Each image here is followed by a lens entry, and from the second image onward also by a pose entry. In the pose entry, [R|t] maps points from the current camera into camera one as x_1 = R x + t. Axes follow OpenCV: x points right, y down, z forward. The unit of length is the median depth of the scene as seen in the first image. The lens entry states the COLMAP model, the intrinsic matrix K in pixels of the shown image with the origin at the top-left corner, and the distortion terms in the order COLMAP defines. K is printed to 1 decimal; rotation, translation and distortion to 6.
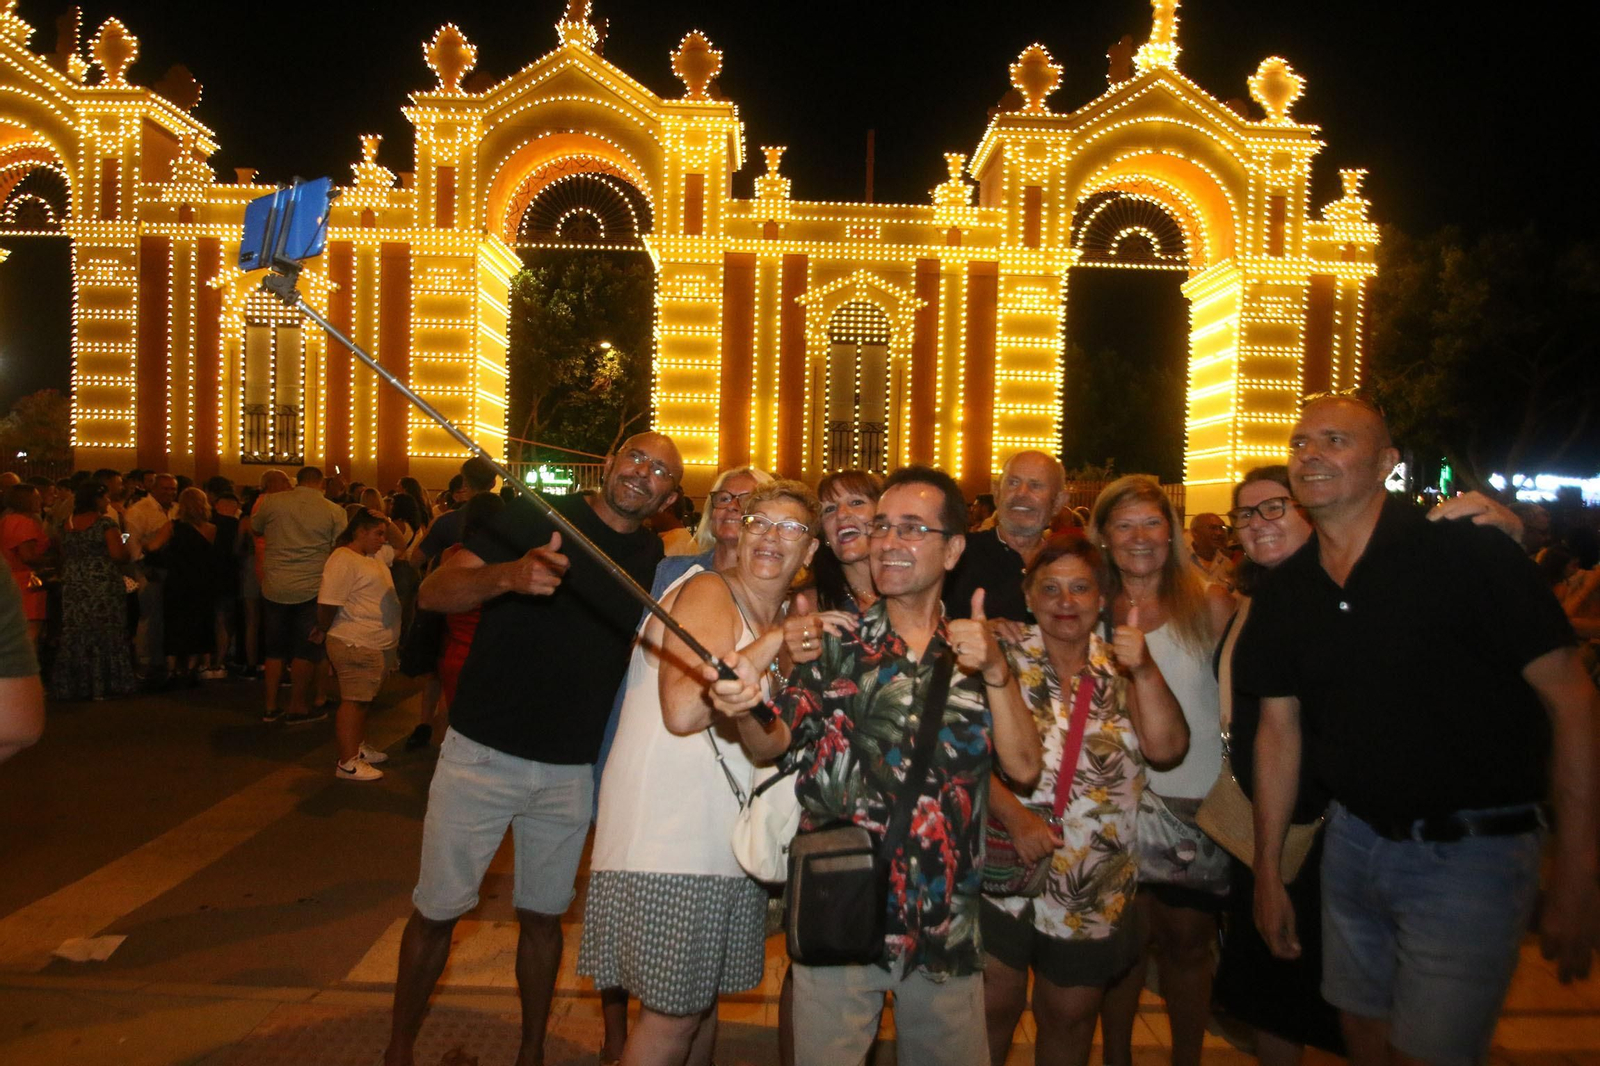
lens RADIAL K [[819.6, 0, 804.3], [0, 819.6, 559.5], [0, 0, 1]] dist [-0.014509, -0.002246]
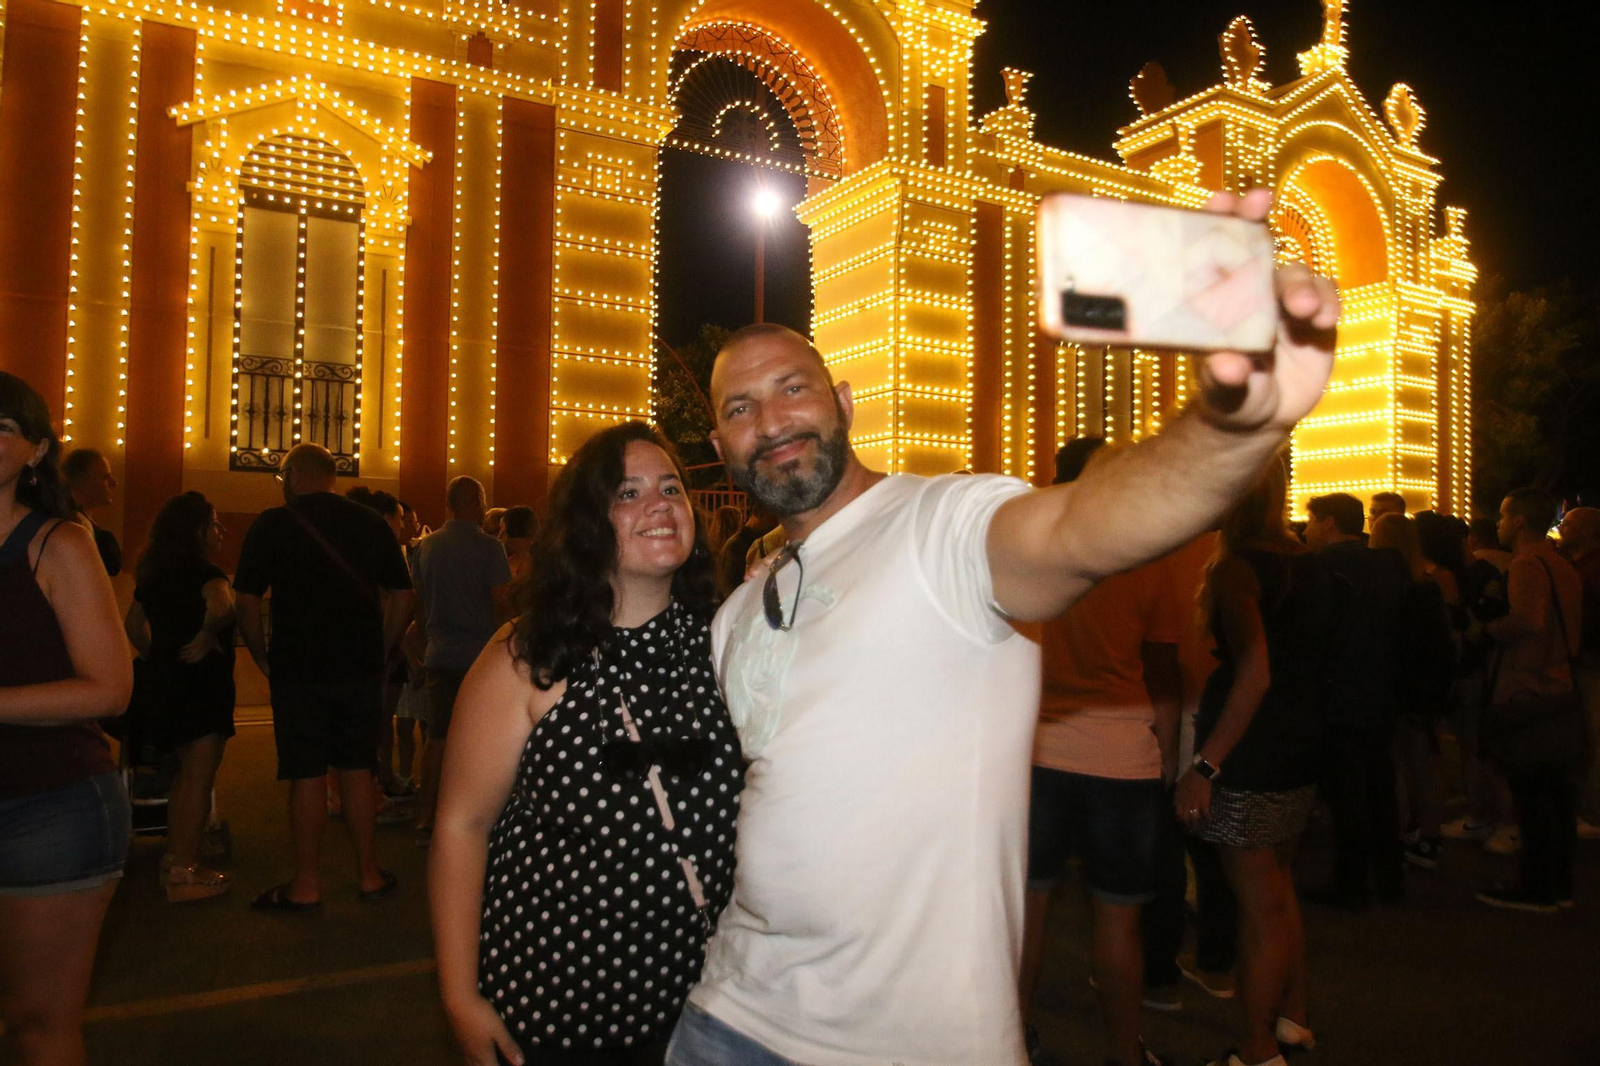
lens RADIAL K [[1650.8, 0, 800.0], [0, 1650.8, 533.0], [0, 0, 1]] dist [-0.090230, 0.010674]
pose [[0.769378, -0.004844, 0.638775, -0.365674], [0.034002, 0.998864, -0.033380, -0.010893], [-0.637888, 0.047402, 0.768669, -0.003916]]
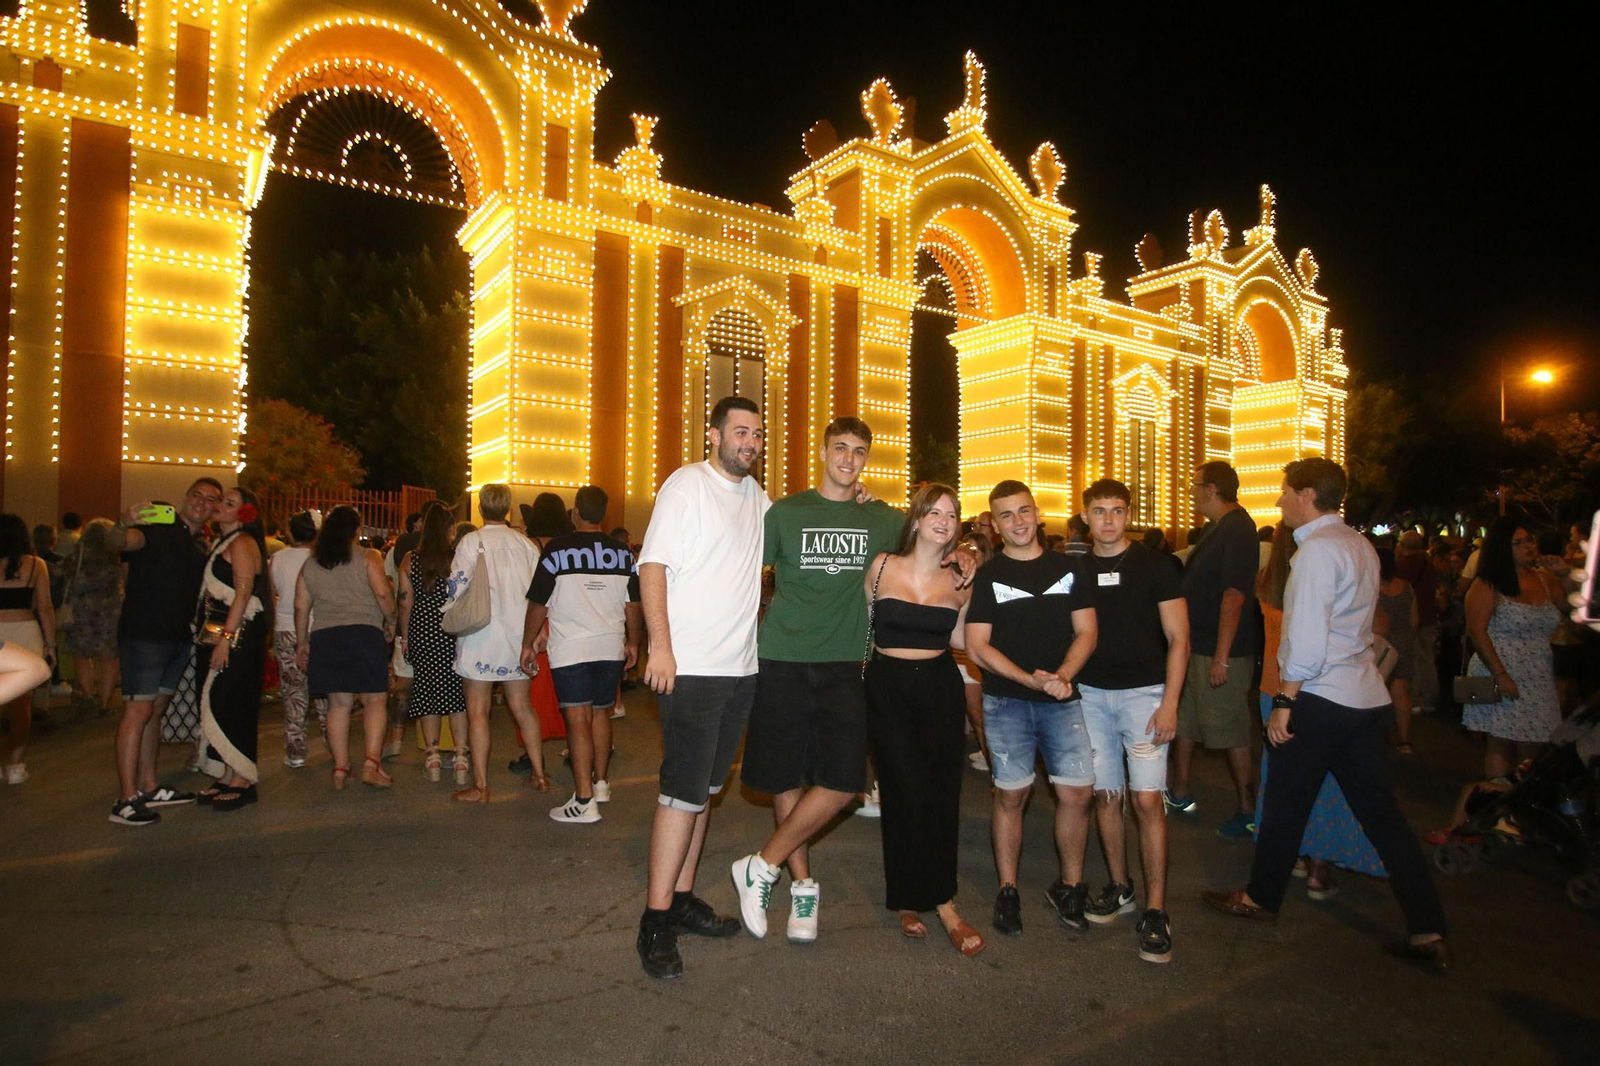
lens RADIAL K [[1321.5, 0, 593.3], [0, 1321.5, 548.5], [0, 0, 1]] dist [-0.035638, -0.003471]
pose [[0.776709, -0.012480, 0.629736, -0.981008], [0.033613, 0.999200, -0.021655, -0.029729], [-0.628962, 0.037987, 0.776507, -0.009156]]
